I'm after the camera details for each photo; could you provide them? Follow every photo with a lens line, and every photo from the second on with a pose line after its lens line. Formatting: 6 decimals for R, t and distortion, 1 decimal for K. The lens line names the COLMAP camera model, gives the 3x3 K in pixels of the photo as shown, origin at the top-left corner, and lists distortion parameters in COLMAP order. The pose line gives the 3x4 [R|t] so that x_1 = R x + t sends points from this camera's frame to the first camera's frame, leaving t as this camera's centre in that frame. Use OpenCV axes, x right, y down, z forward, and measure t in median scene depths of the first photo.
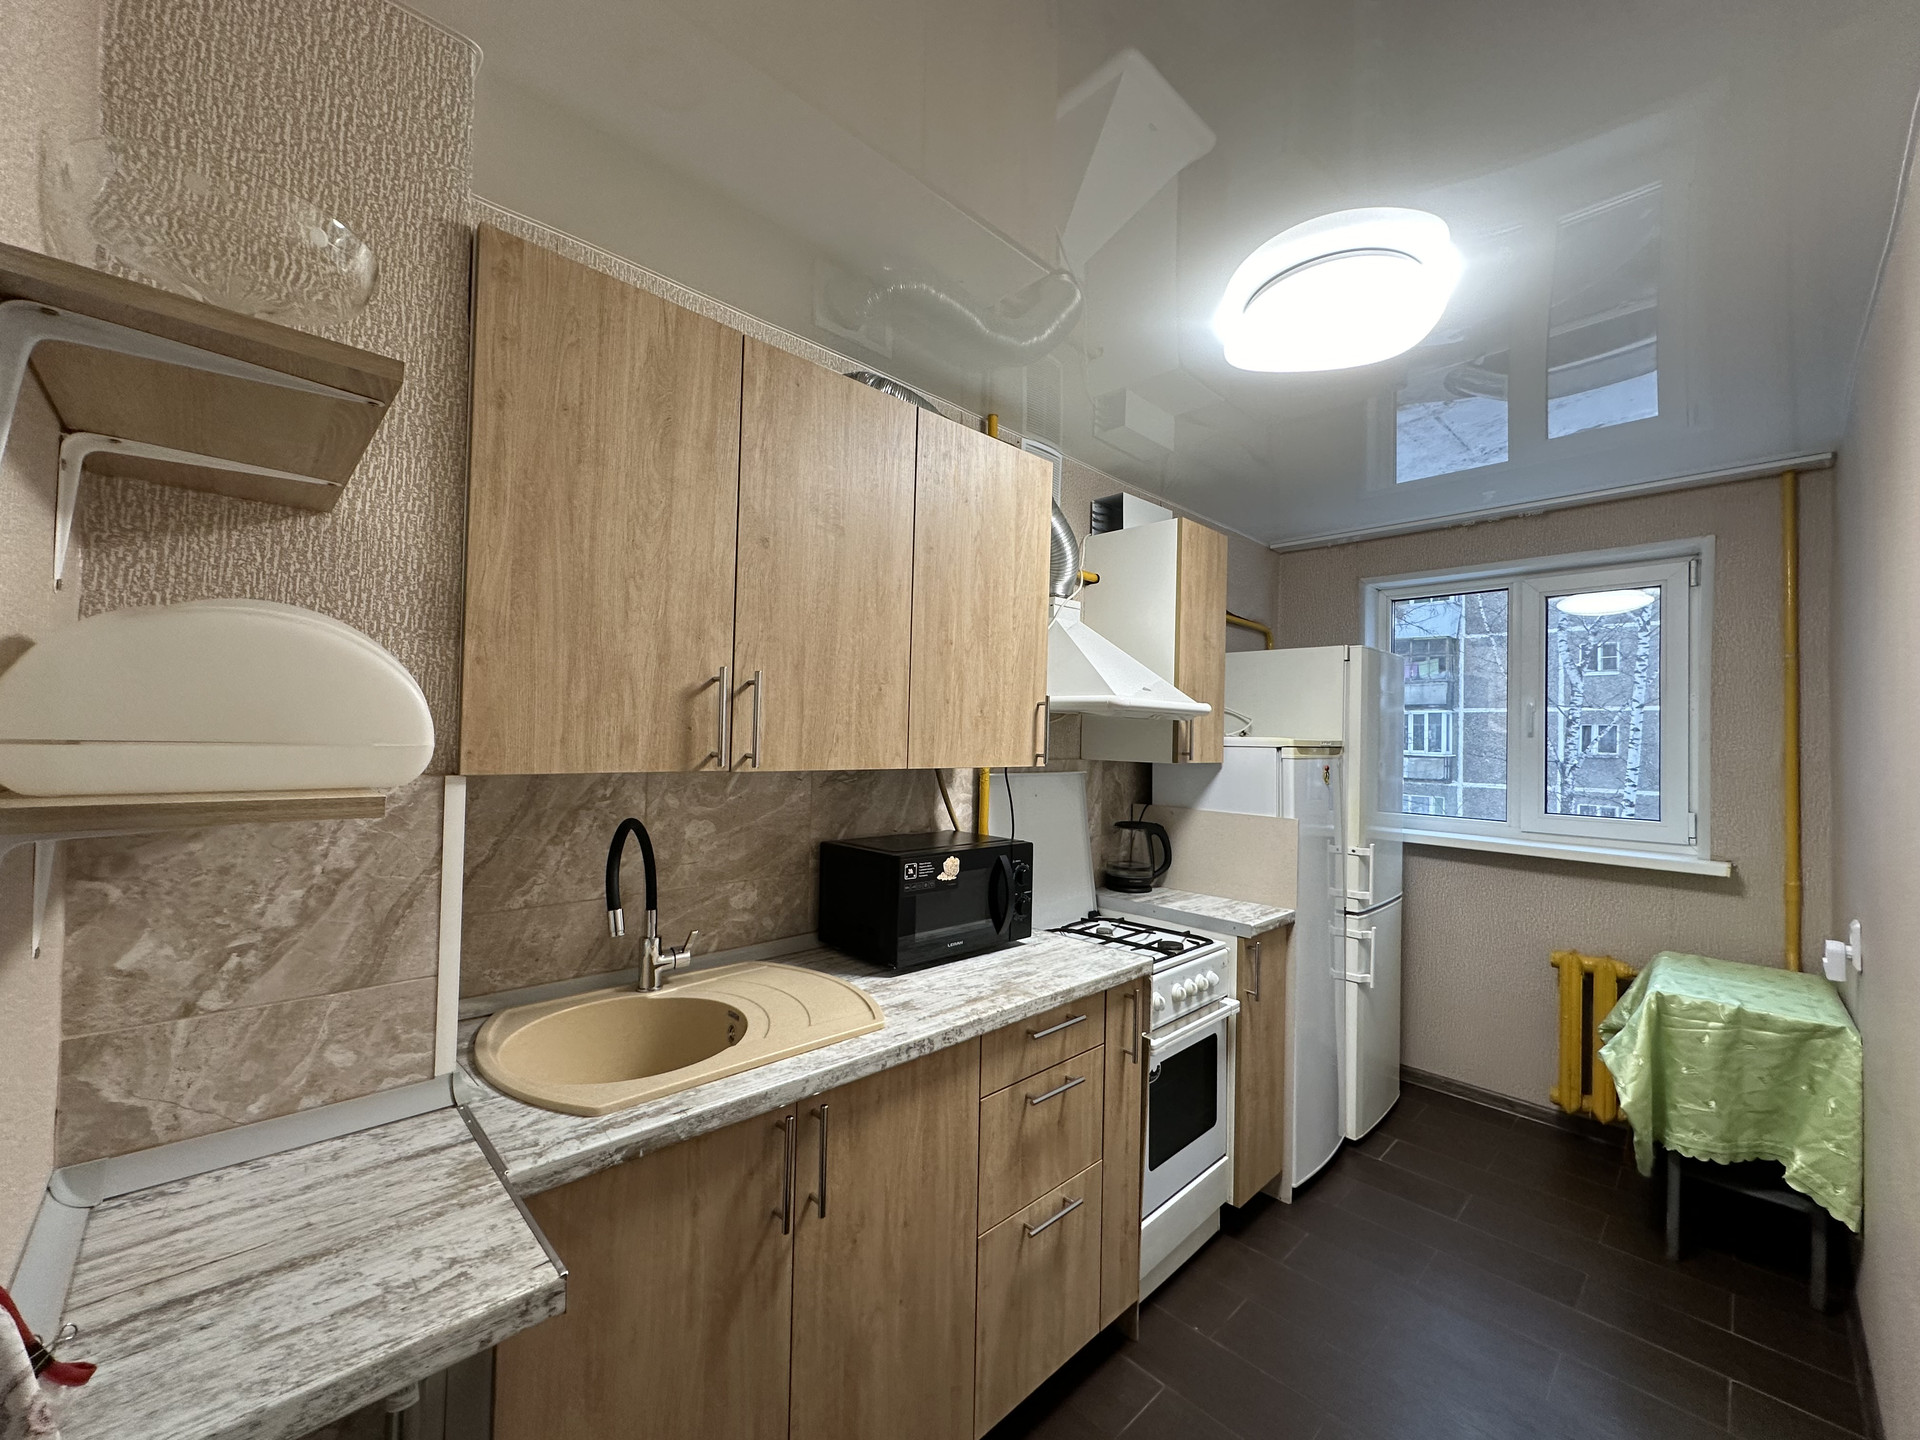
lens RADIAL K [[763.2, 0, 959.3], [0, 763.2, 716.1], [0, 0, 1]] dist [-0.001724, -0.000313]
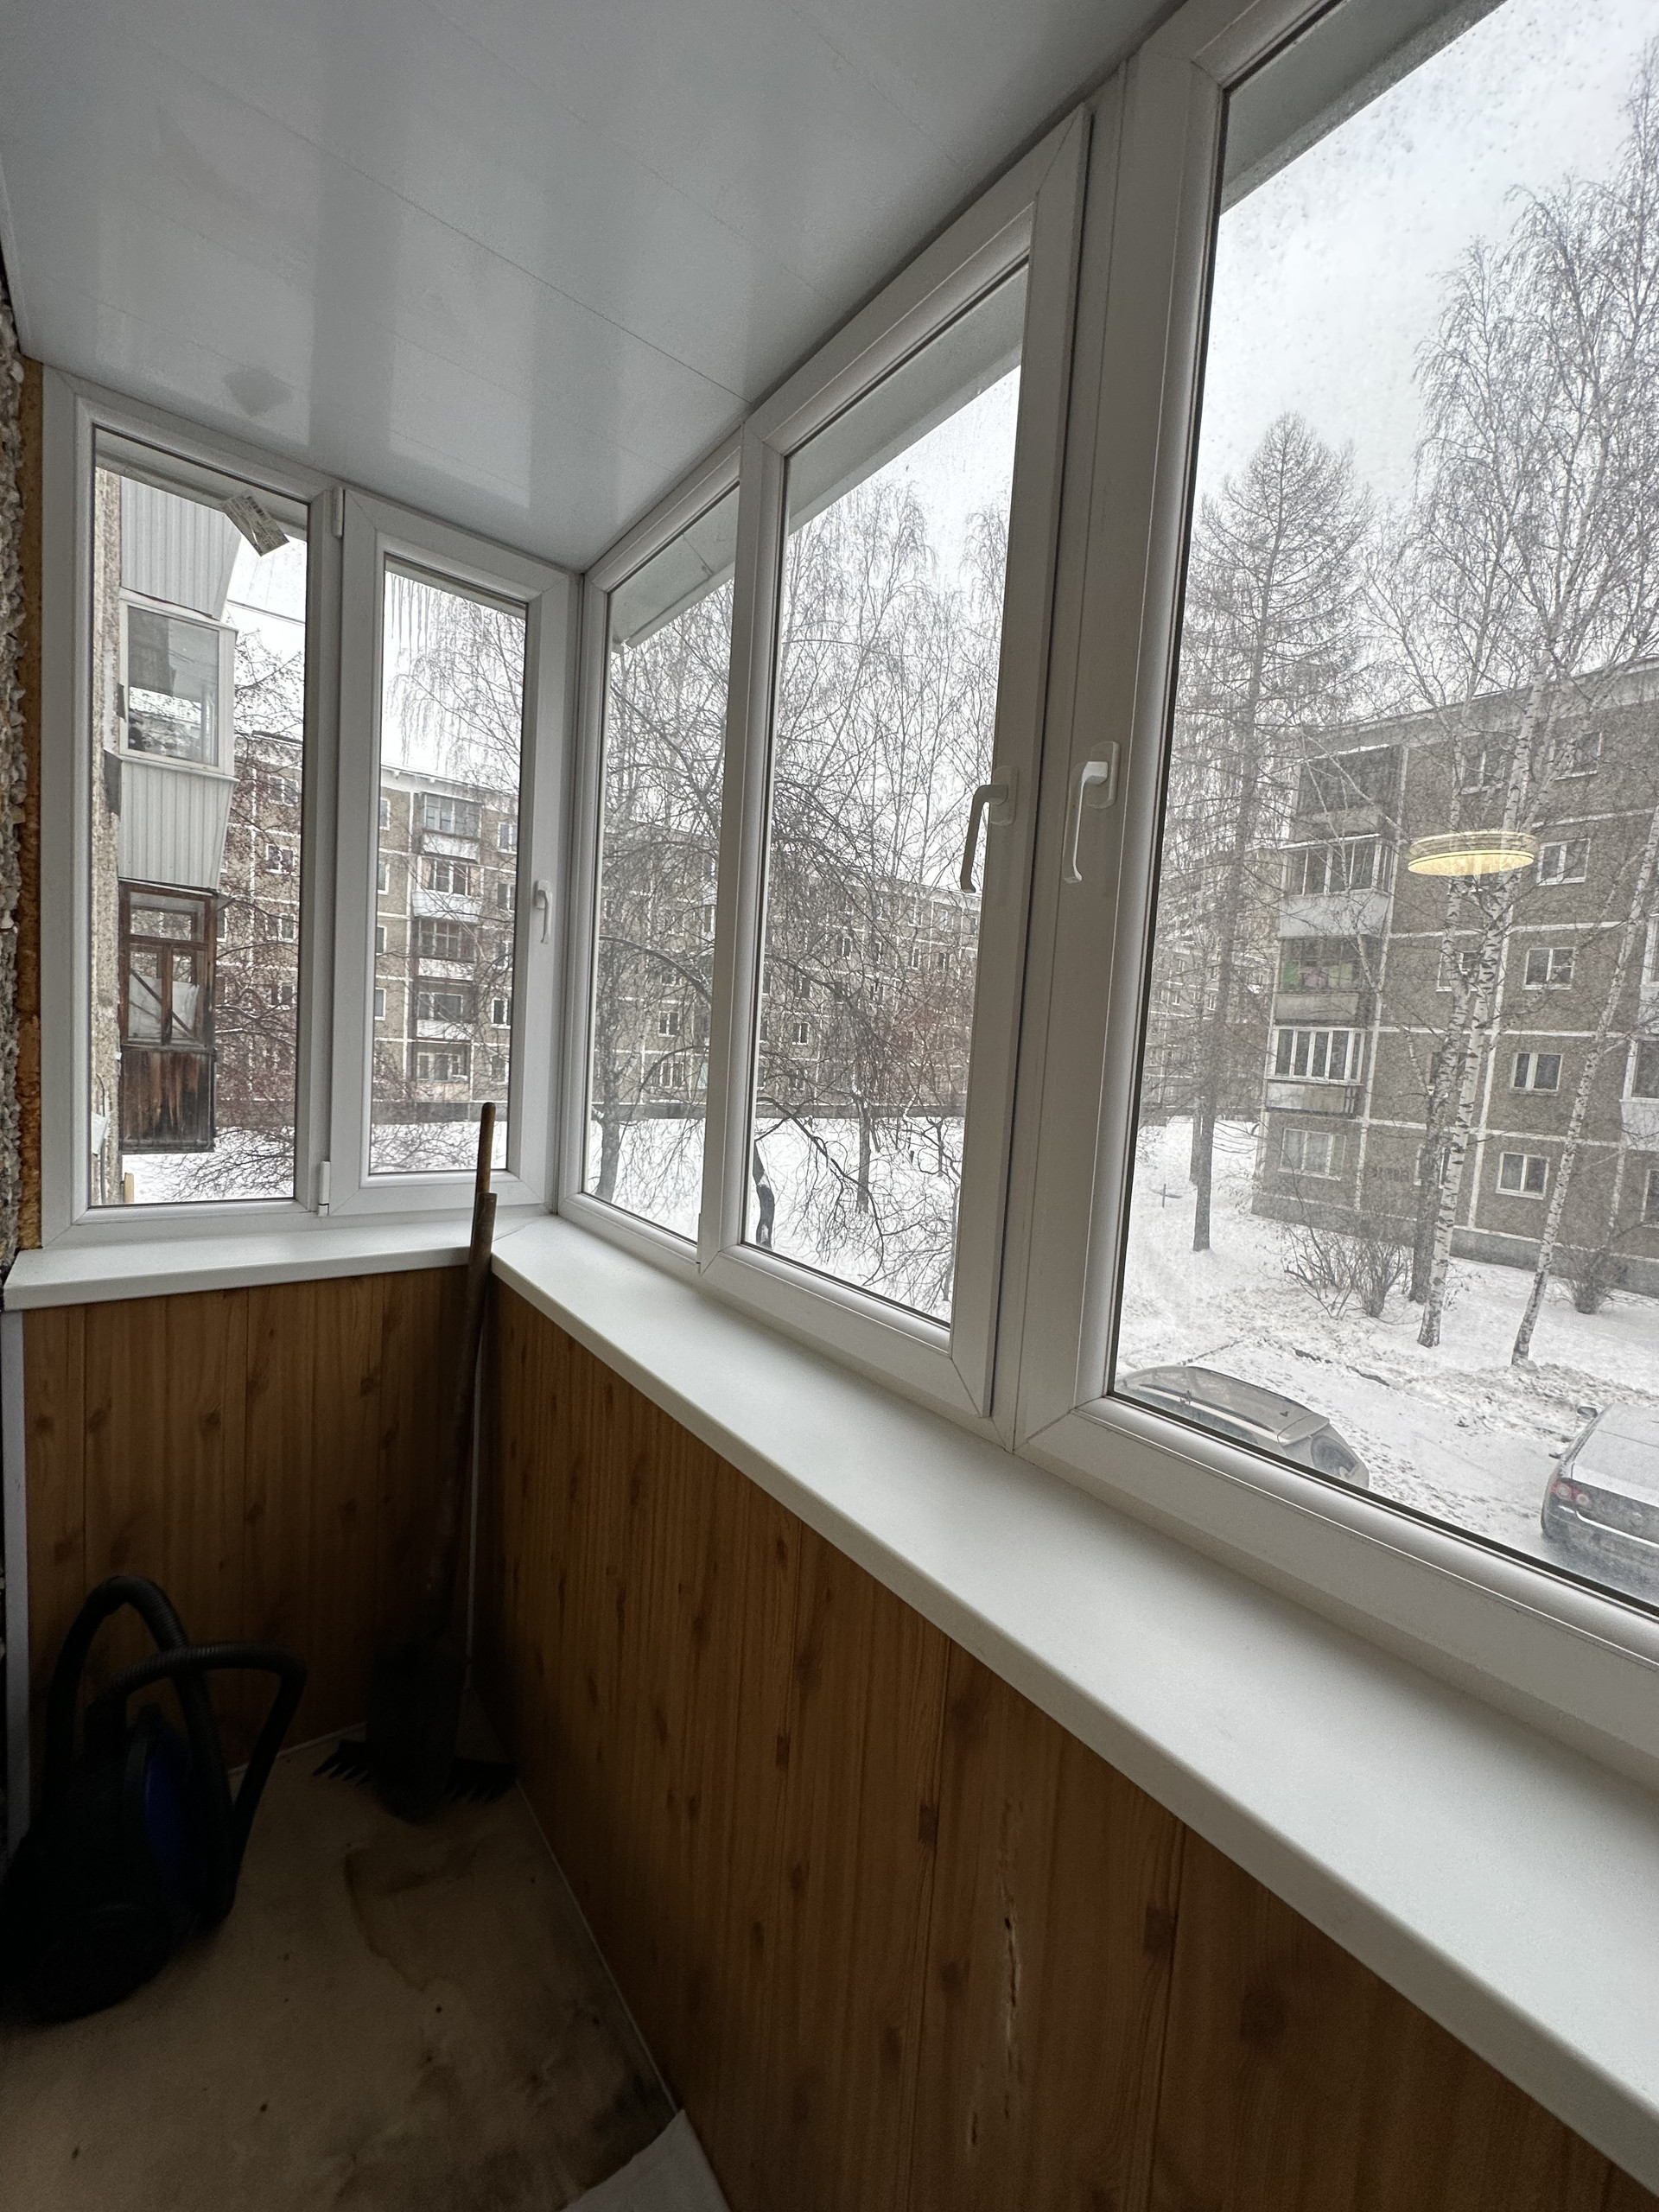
lens RADIAL K [[879.3, 0, 834.2], [0, 879.3, 1107.0], [0, 0, 1]] dist [-0.001724, -0.000313]
pose [[0.994732, 0.049385, -0.089835, 2.763397], [-0.040216, 0.994058, 0.101152, 0.050609], [0.094296, -0.097006, 0.990807, 0.350589]]
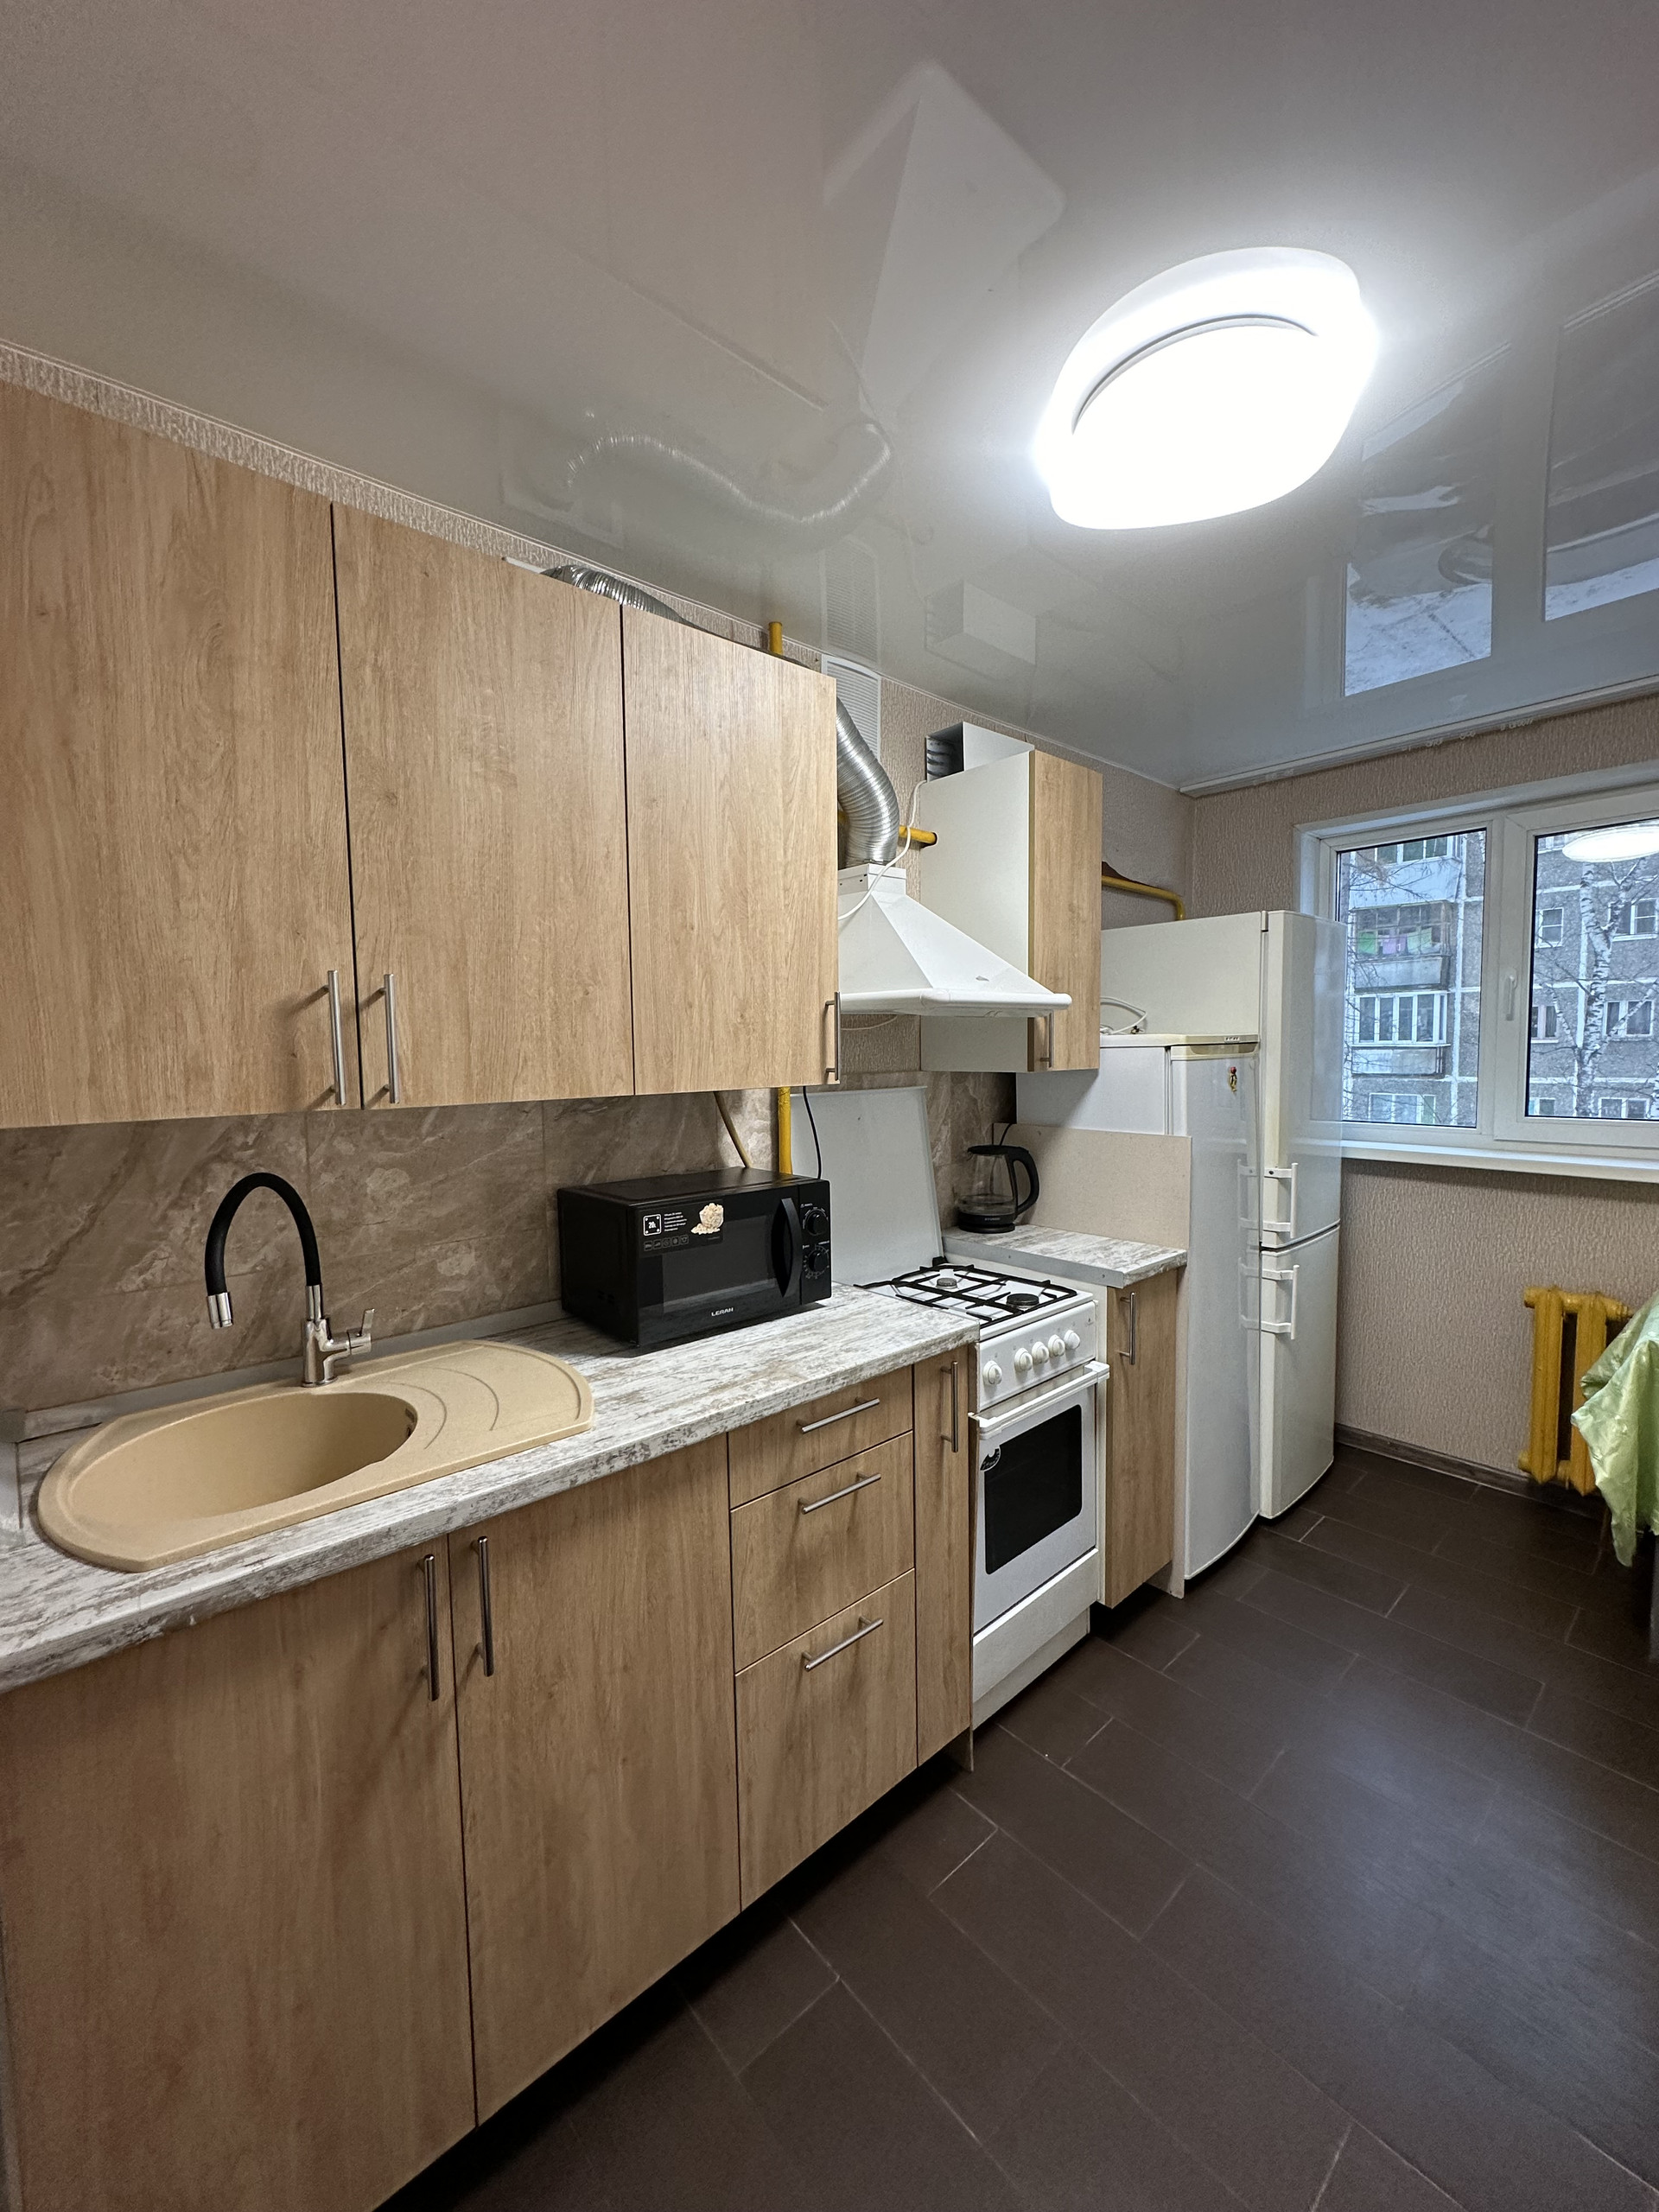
lens RADIAL K [[879.3, 0, 828.0], [0, 879.3, 1100.5], [0, 0, 1]] dist [-0.001724, -0.000313]
pose [[0.998370, -0.036058, -0.044246, 0.142744], [0.039865, 0.995286, 0.088409, 0.003480], [0.040850, -0.090029, 0.995101, 0.107144]]
